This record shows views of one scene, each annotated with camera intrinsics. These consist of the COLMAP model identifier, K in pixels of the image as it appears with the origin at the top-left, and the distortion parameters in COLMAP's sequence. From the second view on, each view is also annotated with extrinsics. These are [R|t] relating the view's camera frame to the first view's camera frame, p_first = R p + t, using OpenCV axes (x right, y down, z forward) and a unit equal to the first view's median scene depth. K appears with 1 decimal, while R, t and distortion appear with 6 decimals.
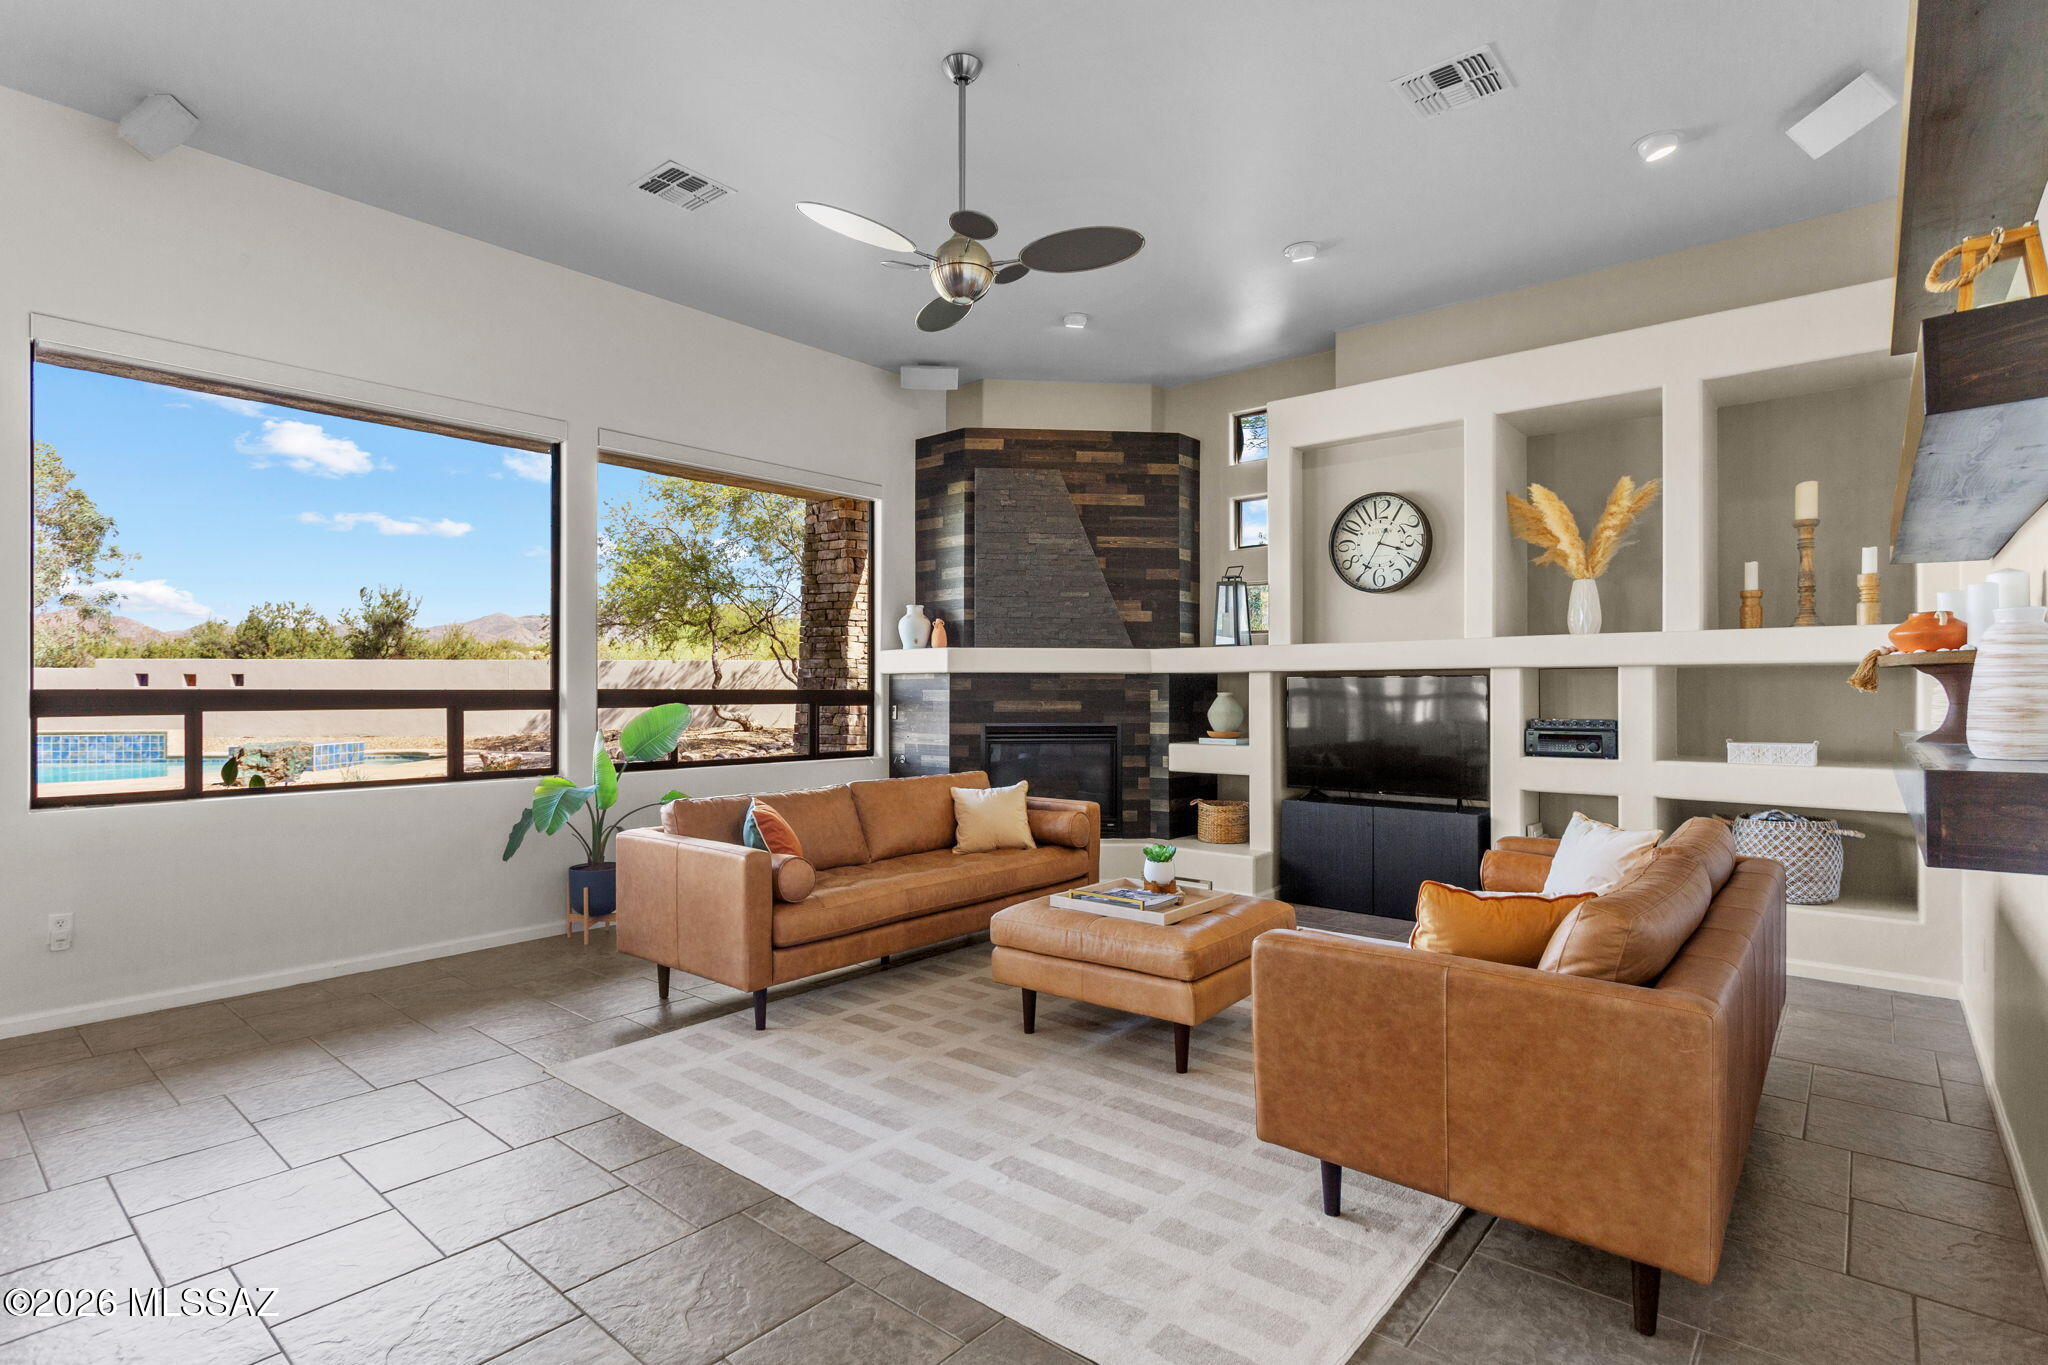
lens RADIAL K [[995.3, 0, 1039.7], [0, 995.3, 680.4], [0, 0, 1]] dist [-0.000613, 0.000318]
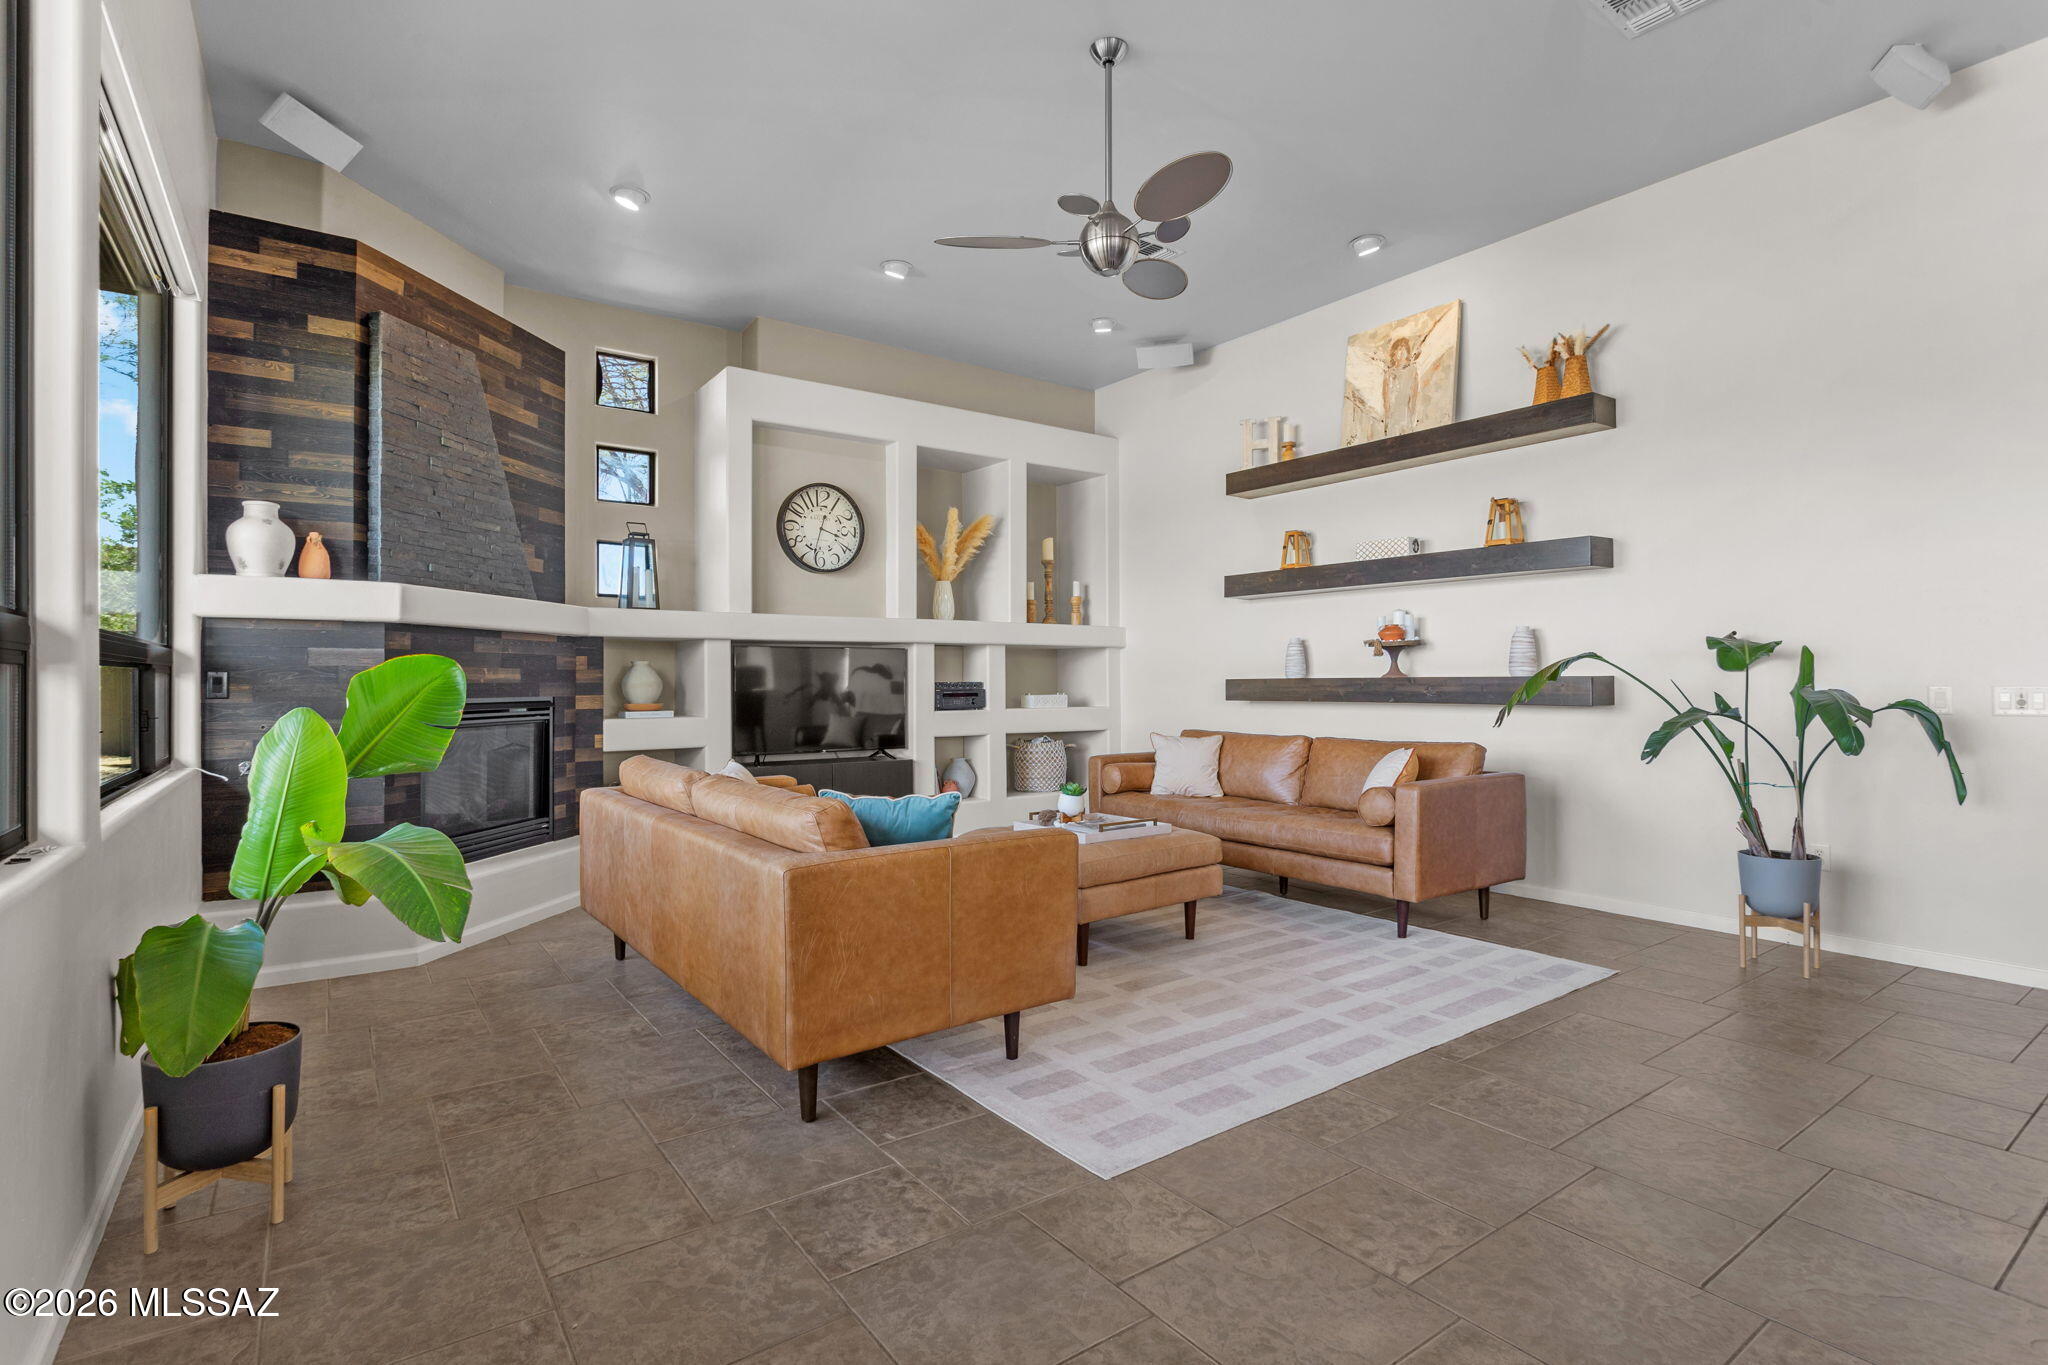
lens RADIAL K [[974.3, 0, 1018.3], [0, 974.3, 671.1], [0, 0, 1]] dist [-0.002995, -0.000090]
pose [[0.255191, 0.004136, 0.966882, -0.740169], [-0.009752, 0.999951, -0.001703, 0.025276], [-0.966841, -0.008995, 0.255219, 0.560898]]
